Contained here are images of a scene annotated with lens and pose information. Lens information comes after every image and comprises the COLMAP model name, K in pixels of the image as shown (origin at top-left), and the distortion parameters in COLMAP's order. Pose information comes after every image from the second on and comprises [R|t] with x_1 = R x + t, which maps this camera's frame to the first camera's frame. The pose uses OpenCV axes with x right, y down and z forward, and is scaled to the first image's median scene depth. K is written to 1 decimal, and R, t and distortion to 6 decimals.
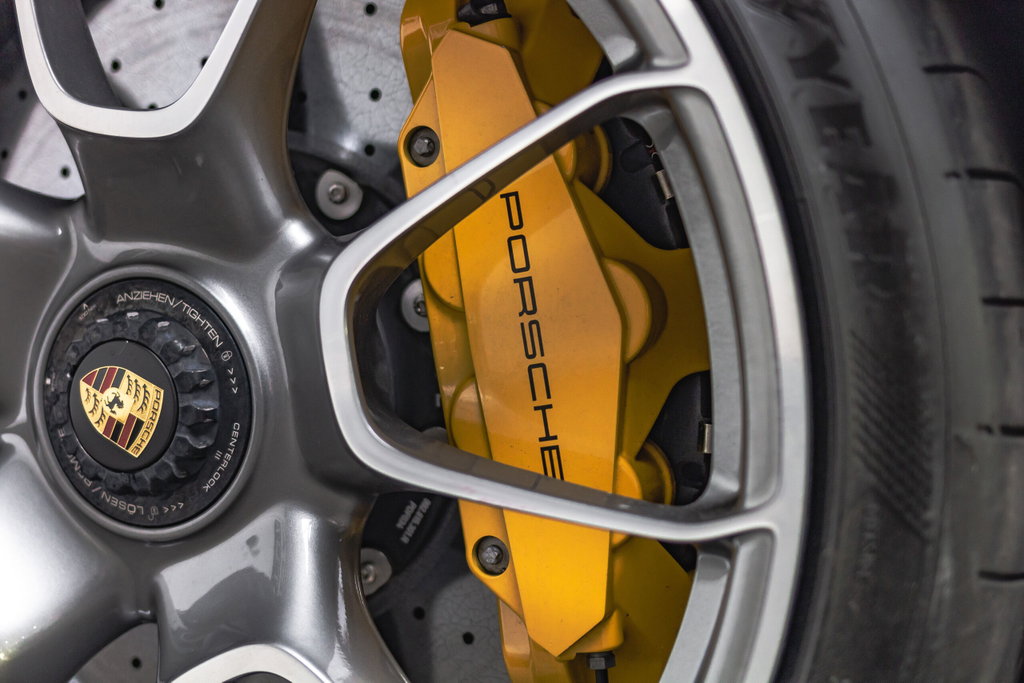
lens RADIAL K [[1721.3, 0, 512.0], [0, 1721.3, 341.5], [0, 0, 1]] dist [-0.051267, -0.002143]
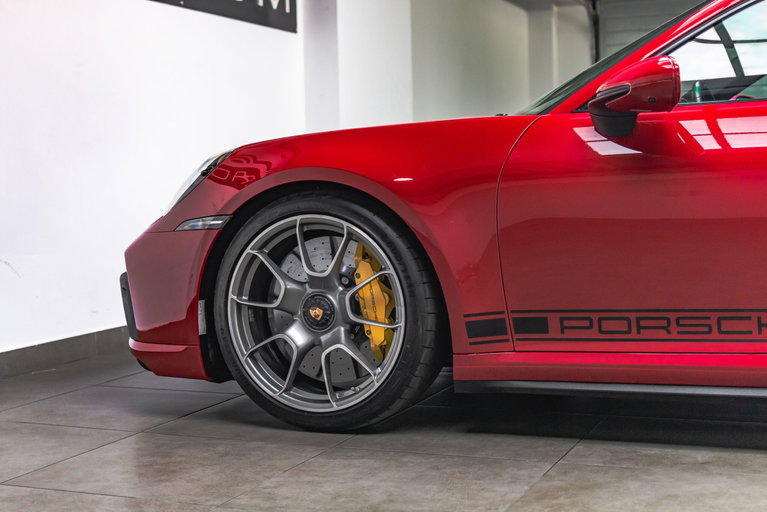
lens RADIAL K [[1289.3, 0, 383.5], [0, 1289.3, 256.0], [0, 0, 1]] dist [-0.051267, -0.002143]
pose [[0.999584, -0.023779, -0.016293, 0.146953], [0.023723, 0.999712, -0.003661, -0.176138], [0.016375, 0.003273, 0.999861, -4.445198]]
